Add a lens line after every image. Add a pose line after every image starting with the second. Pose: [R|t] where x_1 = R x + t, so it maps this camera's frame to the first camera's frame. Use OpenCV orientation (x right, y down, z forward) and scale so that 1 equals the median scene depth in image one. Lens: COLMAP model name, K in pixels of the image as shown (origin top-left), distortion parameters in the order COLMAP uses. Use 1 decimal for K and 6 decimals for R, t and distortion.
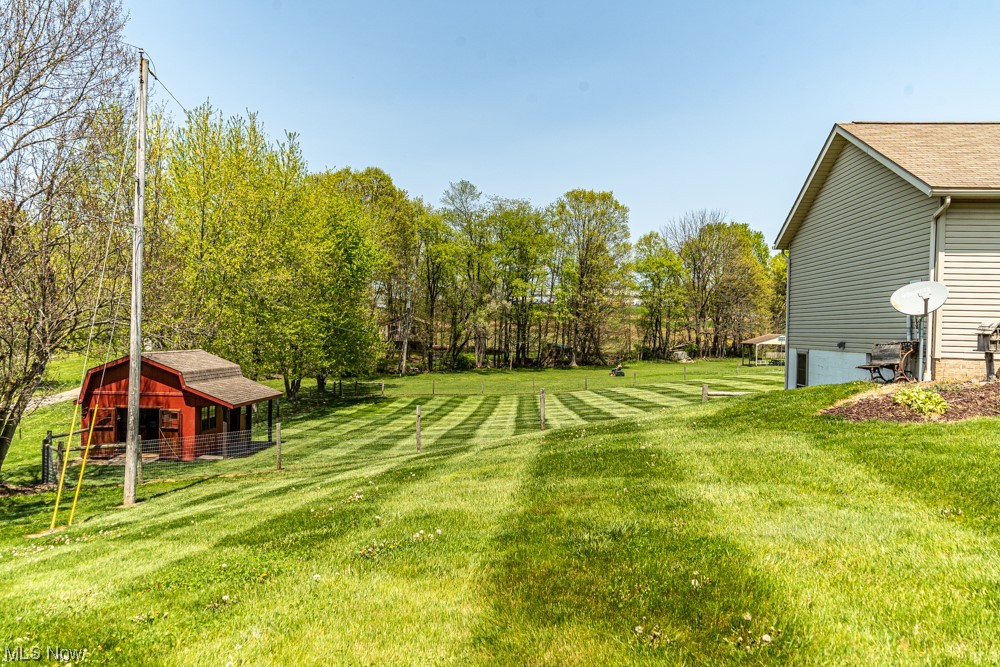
lens RADIAL K [[791.2, 0, 500.0], [0, 791.2, 333.5], [0, 0, 1]] dist [-0.007987, 0.002327]
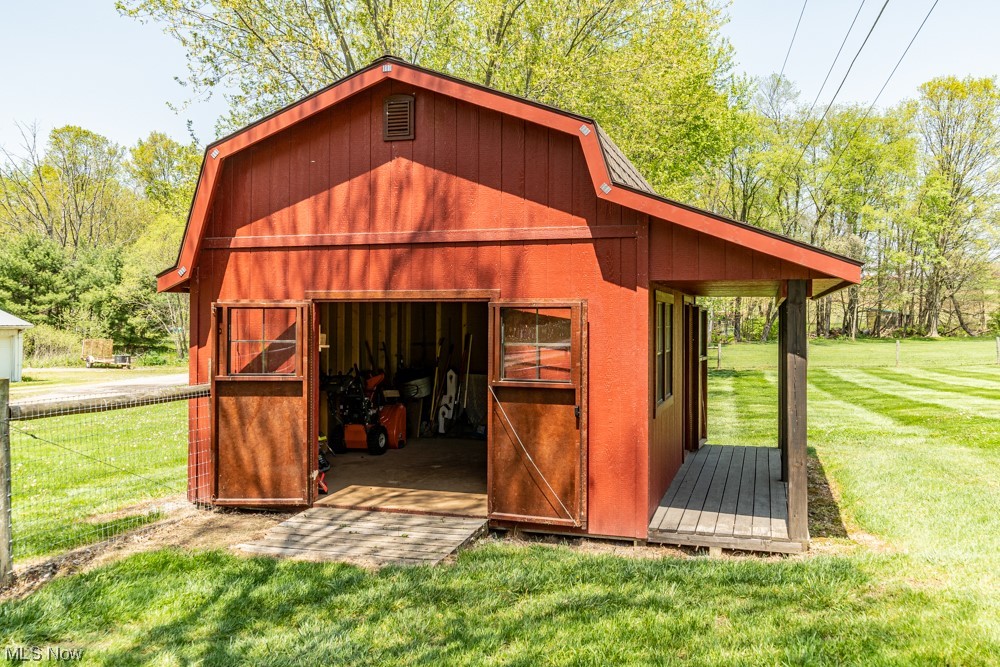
lens RADIAL K [[791.2, 0, 500.0], [0, 791.2, 333.5], [0, 0, 1]] dist [-0.007987, 0.002327]
pose [[0.972515, -0.015549, -0.232319, -0.112967], [0.015871, 0.999874, -0.000484, 0.031679], [0.232297, -0.003217, 0.972640, 0.234421]]
